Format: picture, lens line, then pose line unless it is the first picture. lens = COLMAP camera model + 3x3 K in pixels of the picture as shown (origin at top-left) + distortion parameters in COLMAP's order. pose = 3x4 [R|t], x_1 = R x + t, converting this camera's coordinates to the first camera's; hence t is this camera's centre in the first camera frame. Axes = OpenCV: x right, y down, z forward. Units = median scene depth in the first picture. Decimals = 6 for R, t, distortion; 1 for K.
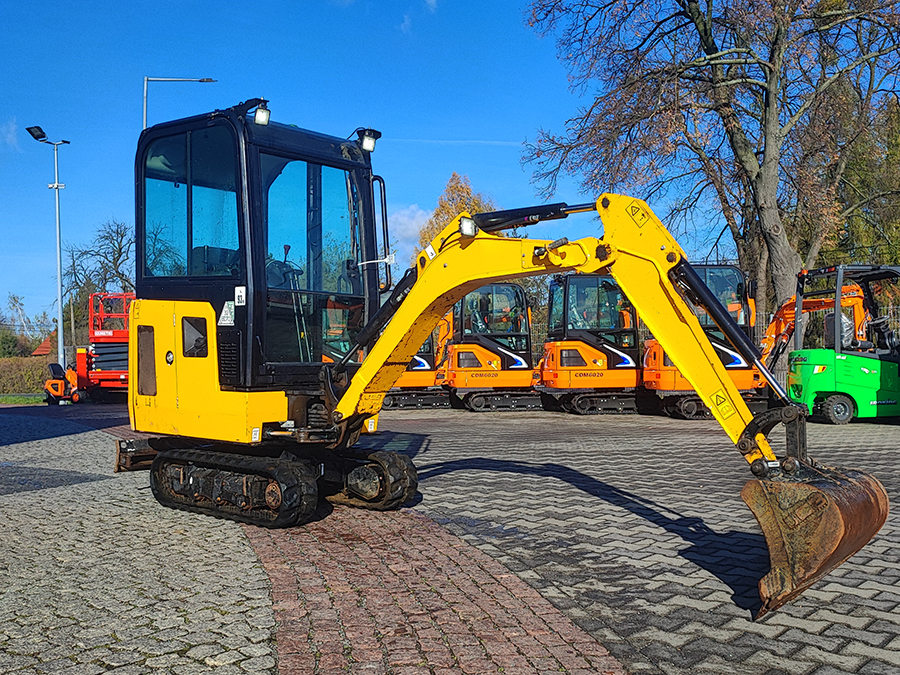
lens RADIAL K [[871.1, 0, 427.1], [0, 871.1, 352.7], [0, 0, 1]] dist [0.035265, -0.009568]
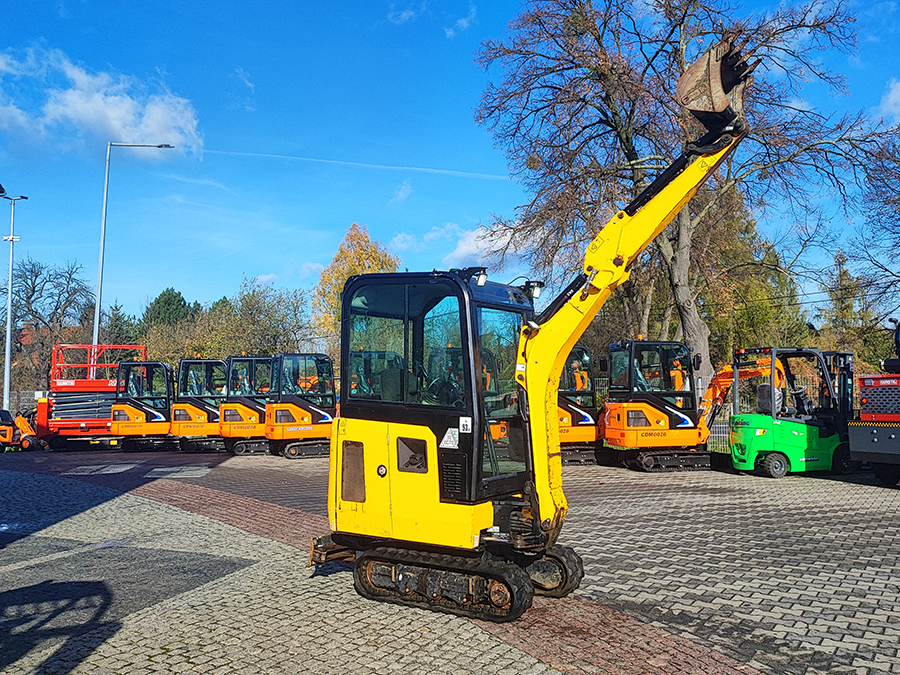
lens RADIAL K [[767.8, 0, 514.4], [0, 767.8, 331.3], [0, 0, 1]] dist [0.027285, -0.001826]
pose [[0.988104, 0.016412, 0.152909, -0.298292], [-0.001607, 0.995337, -0.096450, -0.087650], [-0.153779, 0.095057, 0.983522, -0.076709]]
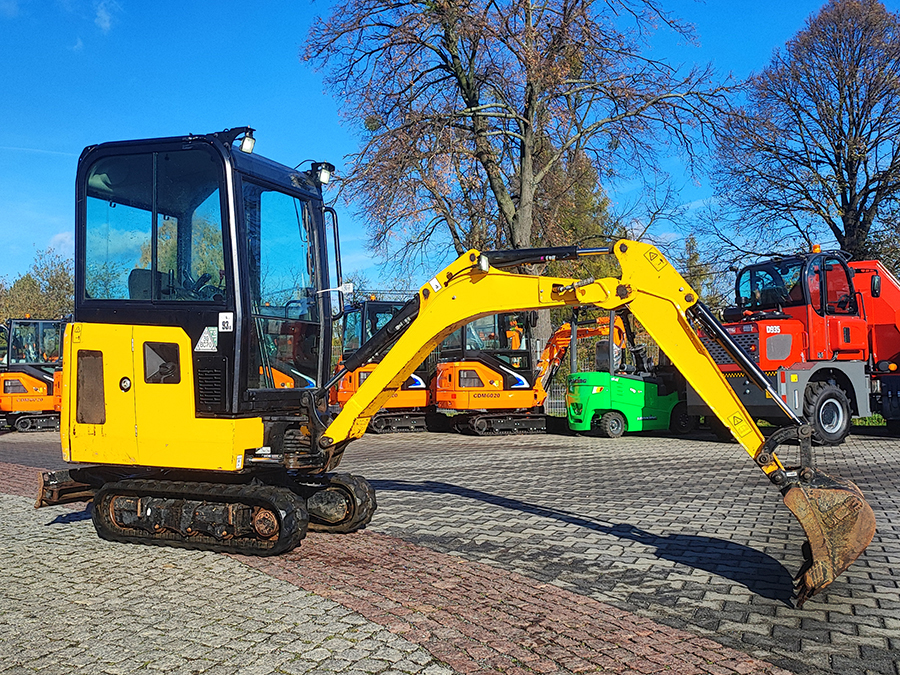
lens RADIAL K [[835.7, 0, 450.0], [0, 835.7, 337.5], [0, 0, 1]] dist [0.031904, -0.004777]
pose [[0.960349, 0.012092, 0.278538, -0.223382], [0.000233, 0.999024, -0.044172, -0.004823], [-0.278800, 0.042486, 0.959409, 0.014310]]
